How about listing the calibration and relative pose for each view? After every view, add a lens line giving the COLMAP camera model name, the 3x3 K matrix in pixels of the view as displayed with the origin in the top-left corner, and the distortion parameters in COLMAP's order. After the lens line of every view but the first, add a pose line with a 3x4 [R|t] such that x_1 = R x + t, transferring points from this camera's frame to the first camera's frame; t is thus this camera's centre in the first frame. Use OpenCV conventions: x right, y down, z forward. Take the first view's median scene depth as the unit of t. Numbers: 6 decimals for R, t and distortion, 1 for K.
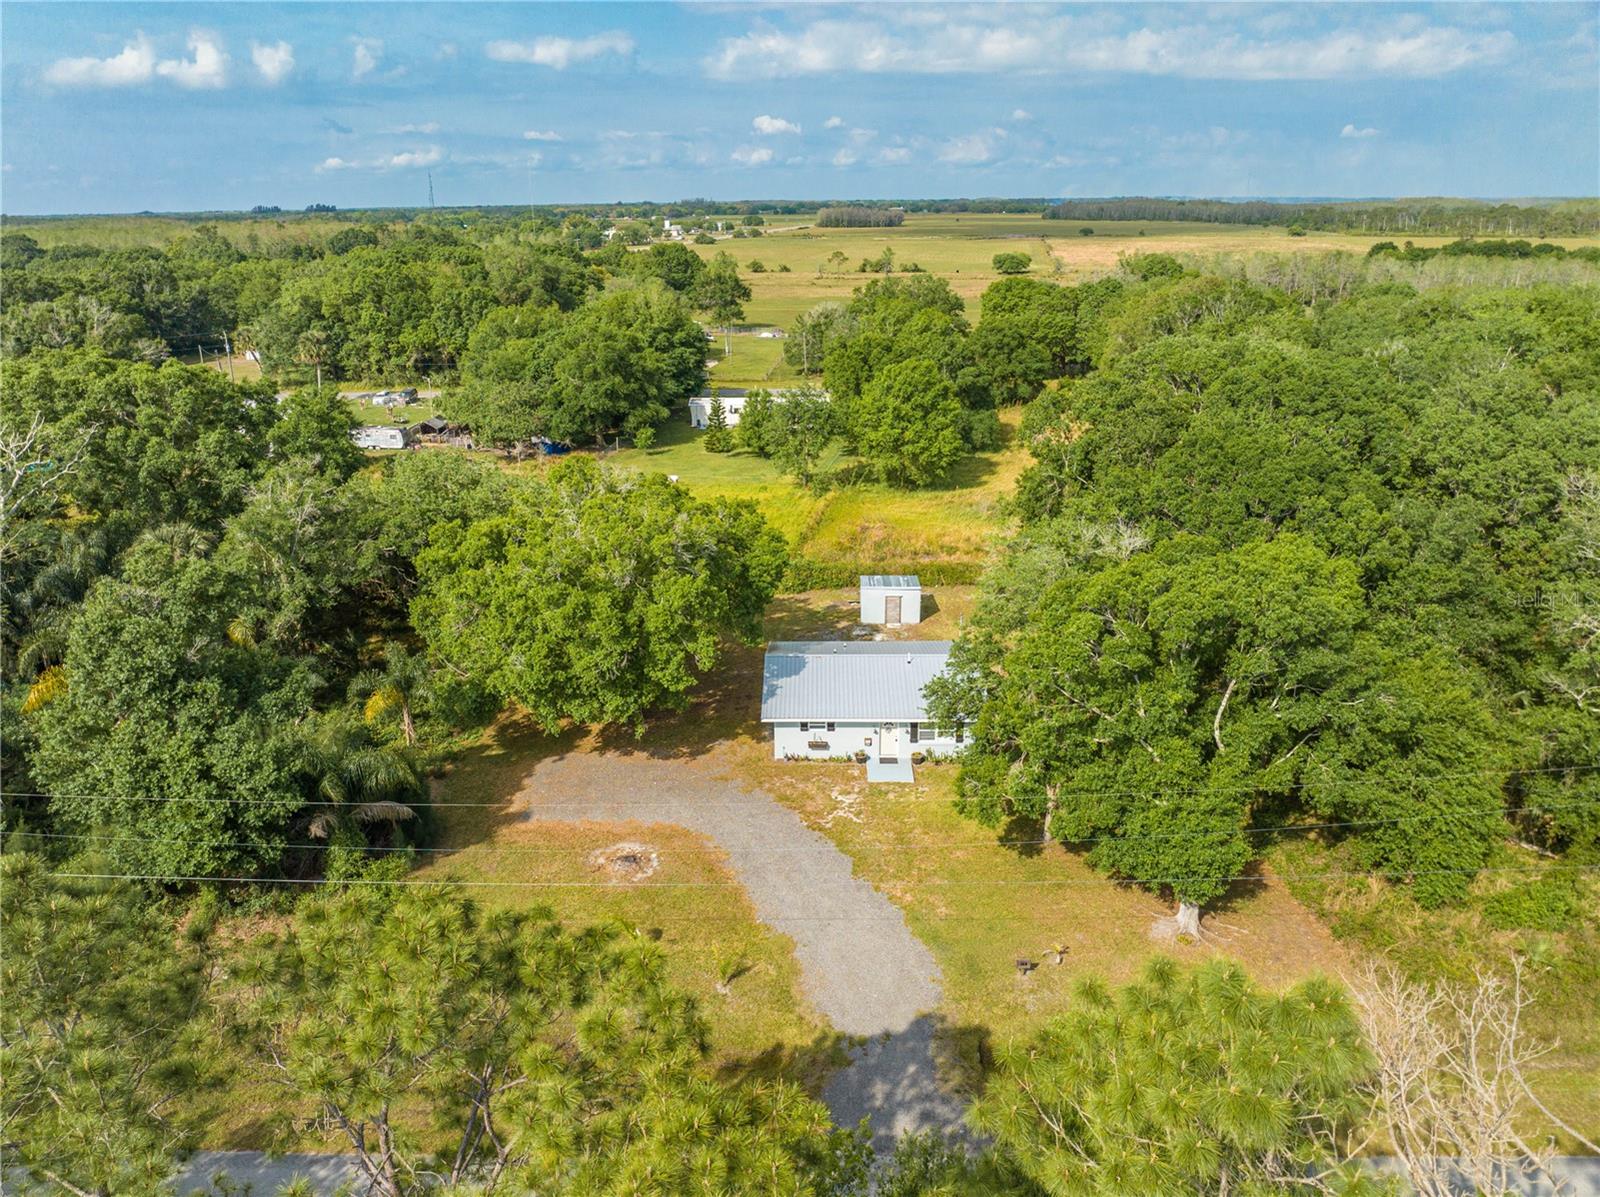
lens RADIAL K [[1127.0, 0, 793.6], [0, 1127.0, 596.0], [0, 0, 1]] dist [-0.035419, 0.003219]
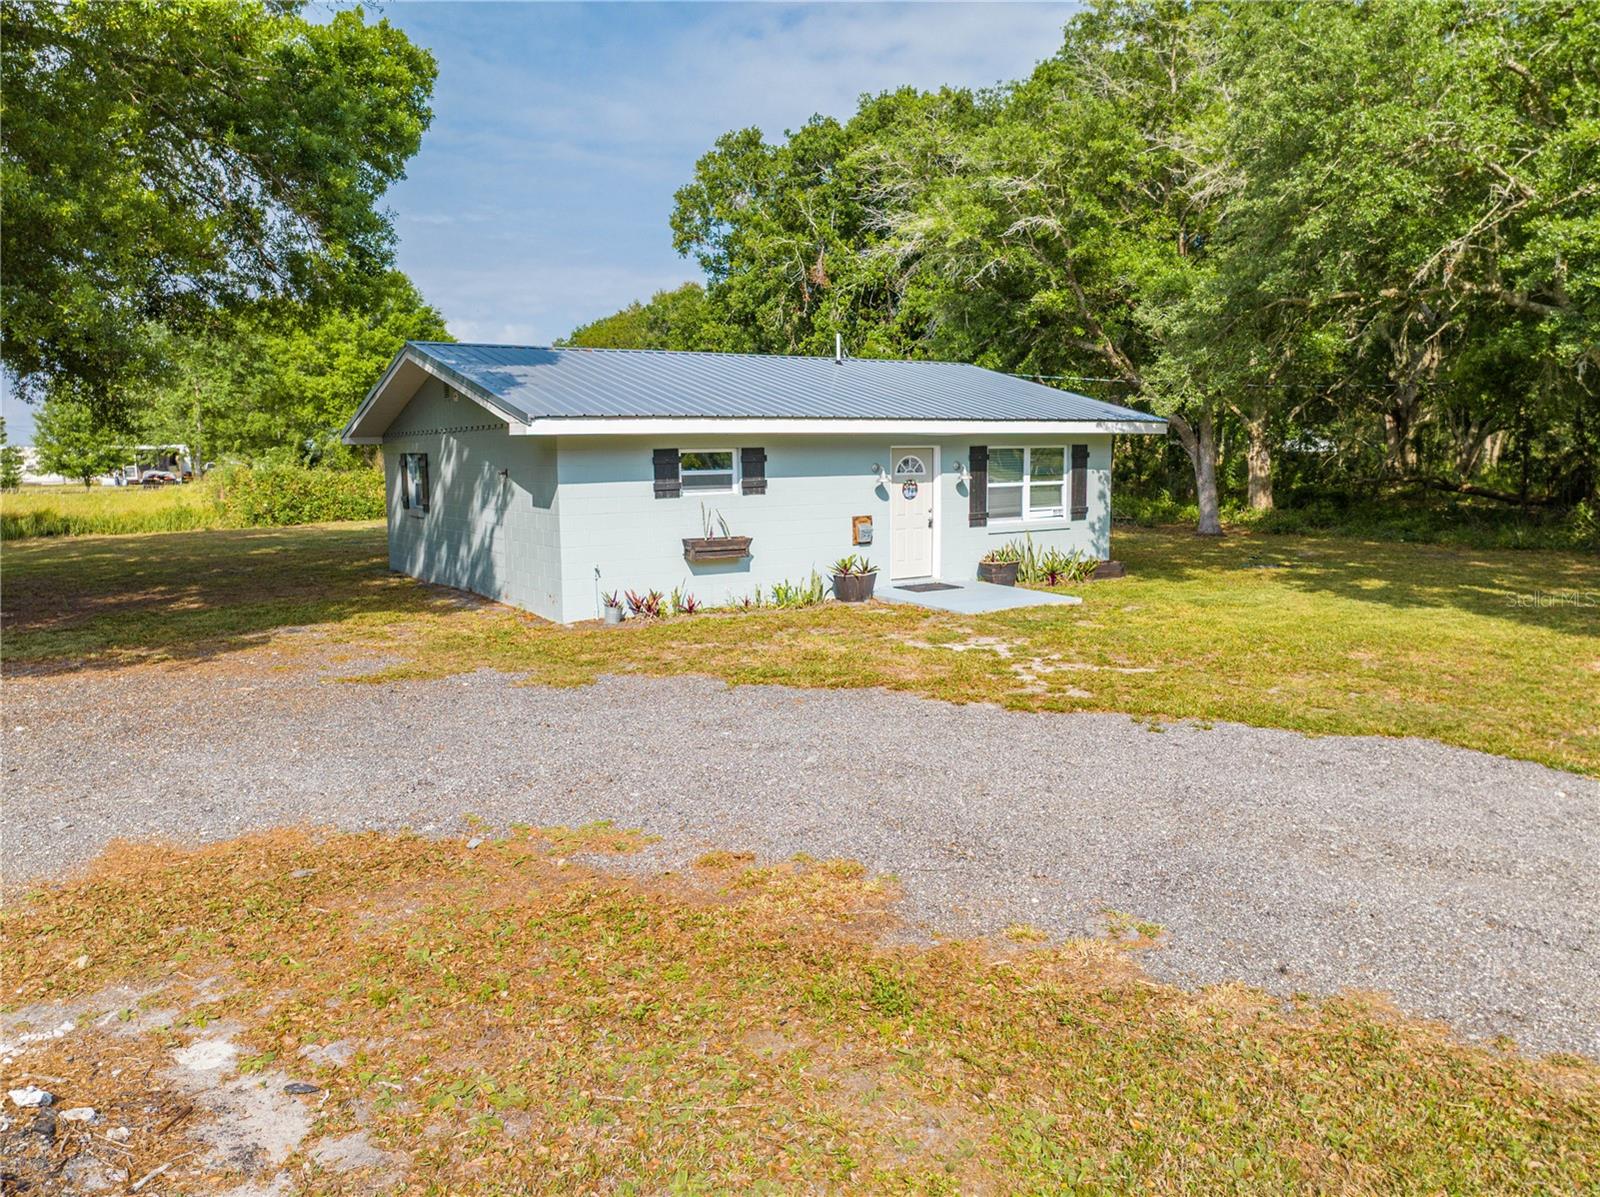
lens RADIAL K [[1127.0, 0, 793.6], [0, 1127.0, 596.0], [0, 0, 1]] dist [-0.035419, 0.003219]
pose [[0.824253, -0.074984, 0.561234, -0.115113], [0.196682, 0.967389, -0.159608, 0.189186], [-0.530964, 0.241942, 0.812122, 0.773422]]
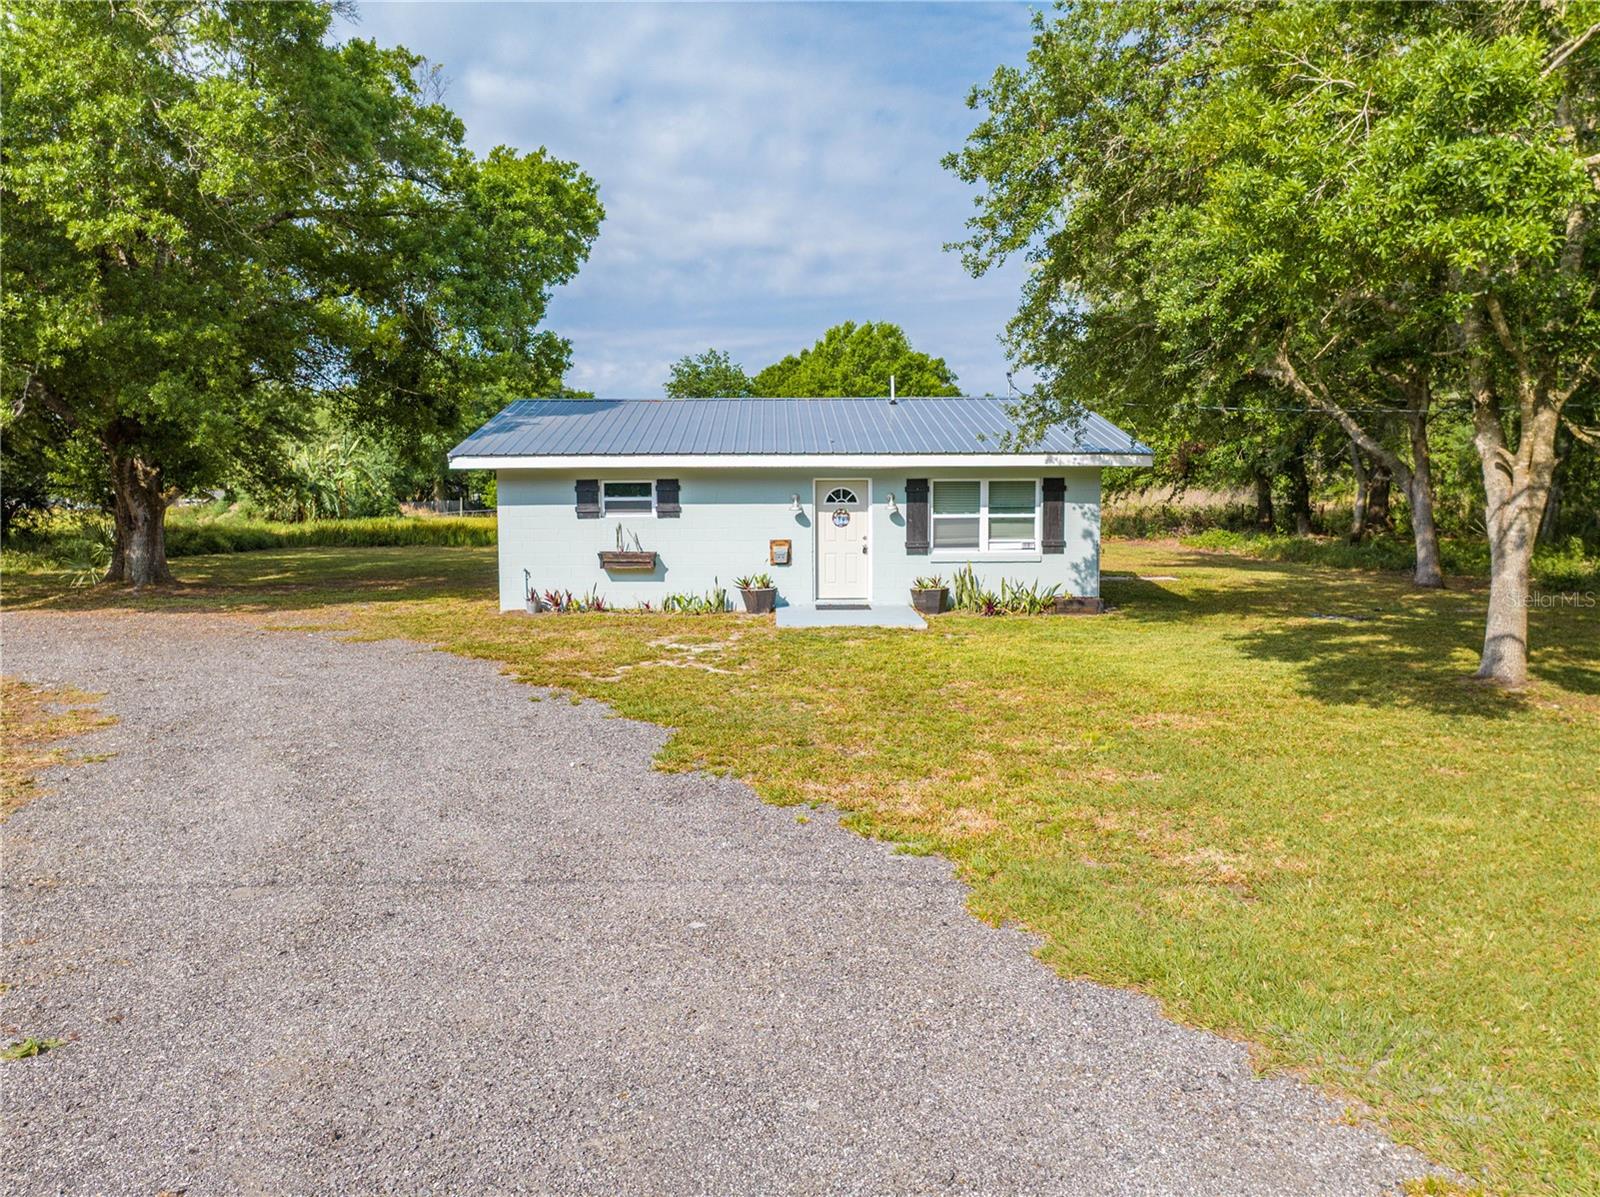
lens RADIAL K [[1127.0, 0, 793.6], [0, 1127.0, 596.0], [0, 0, 1]] dist [-0.035419, 0.003219]
pose [[0.999163, -0.000153, 0.040907, 0.056283], [0.010357, 0.968354, -0.249365, 0.224795], [-0.039574, 0.249580, 0.967545, 0.679273]]
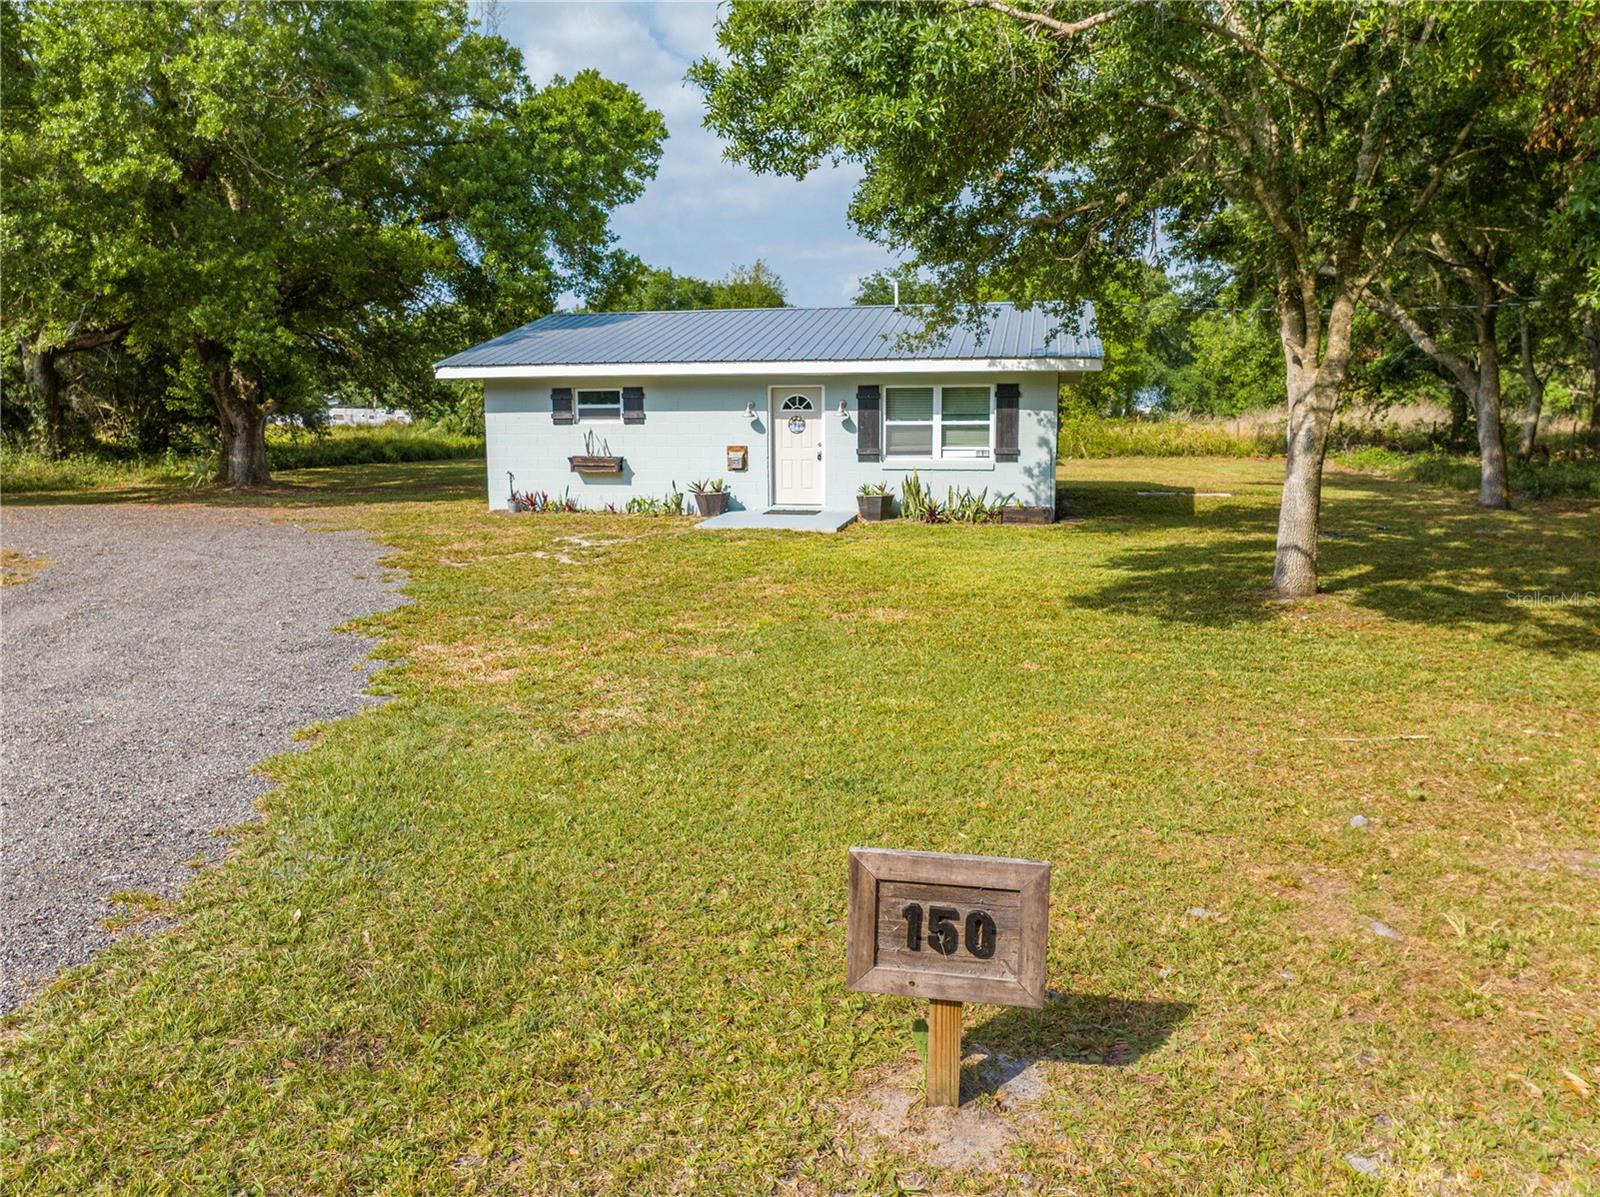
lens RADIAL K [[1127.0, 0, 793.6], [0, 1127.0, 596.0], [0, 0, 1]] dist [-0.035419, 0.003219]
pose [[0.982701, 0.032580, -0.182312, 0.147248], [-0.065068, 0.982385, -0.175176, 0.229900], [0.173393, 0.184008, 0.967510, 0.675796]]
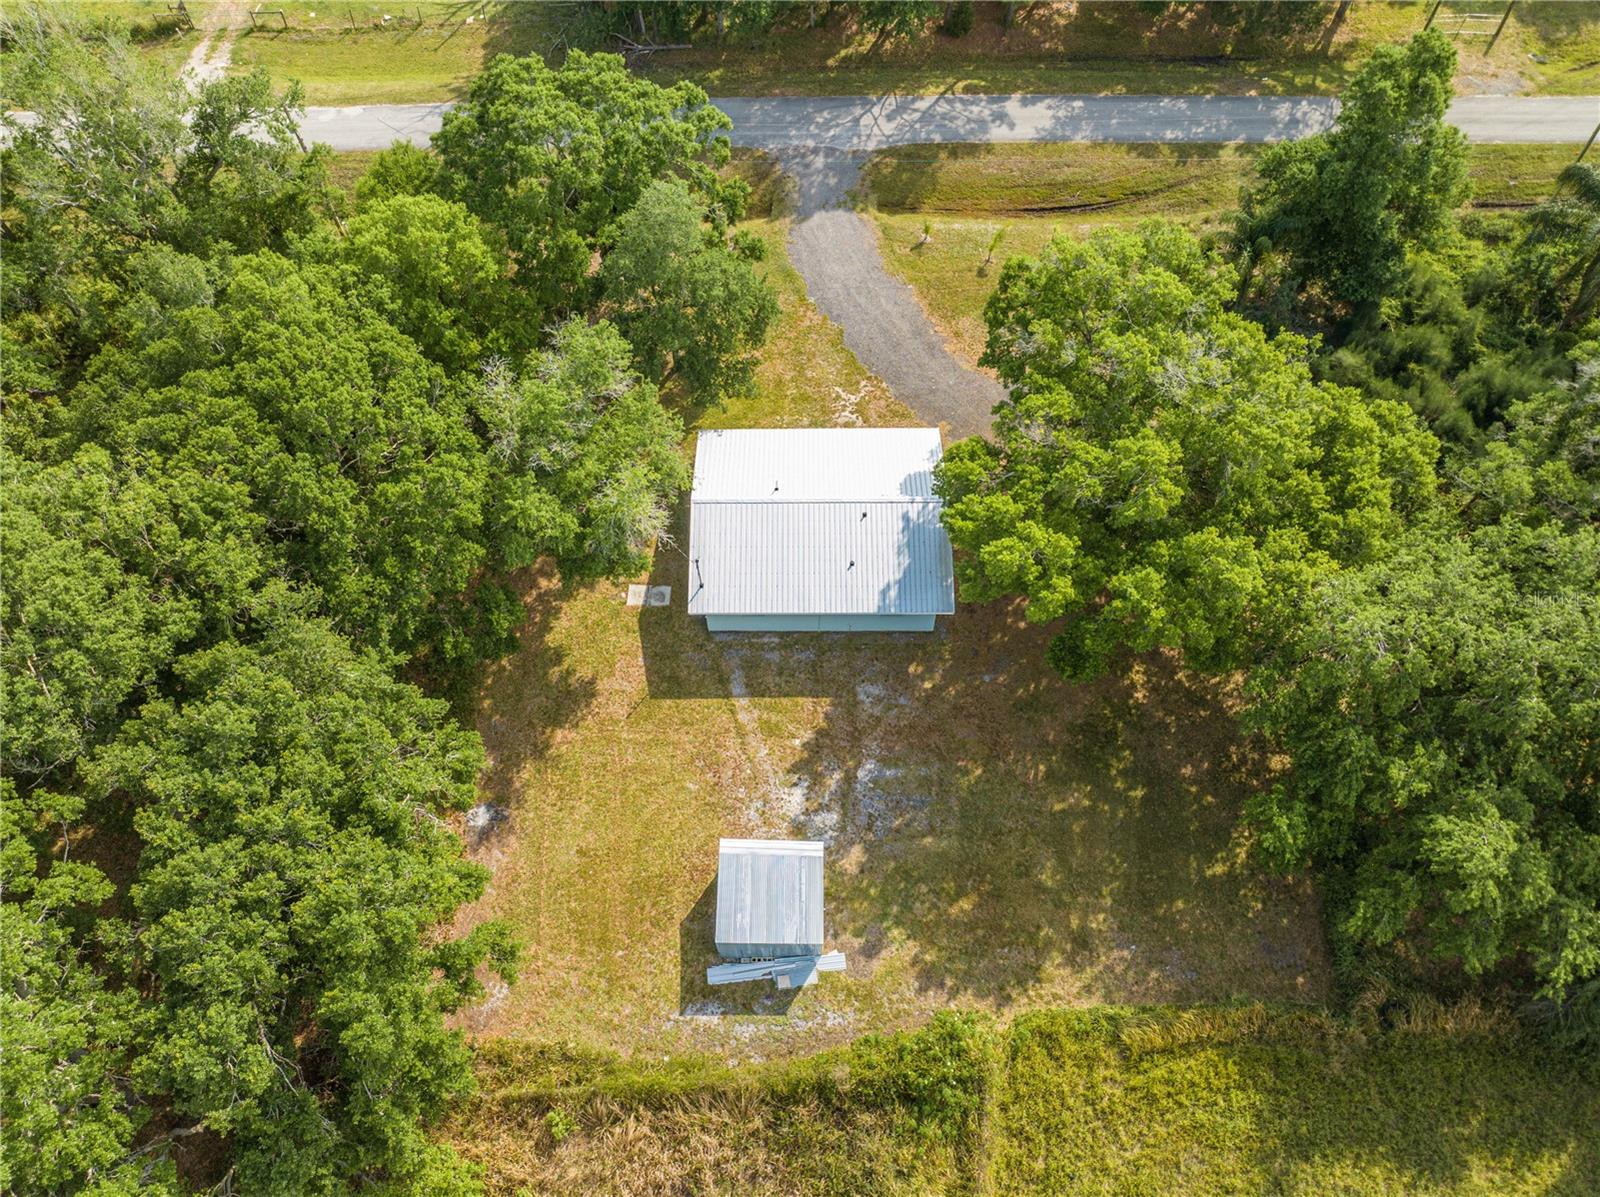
lens RADIAL K [[1127.0, 0, 793.6], [0, 1127.0, 596.0], [0, 0, 1]] dist [-0.035419, 0.003219]
pose [[-0.999498, 0.028423, 0.013974, 0.083534], [0.019960, 0.222729, 0.974676, -0.780001], [0.024591, 0.974466, -0.223185, 1.323078]]
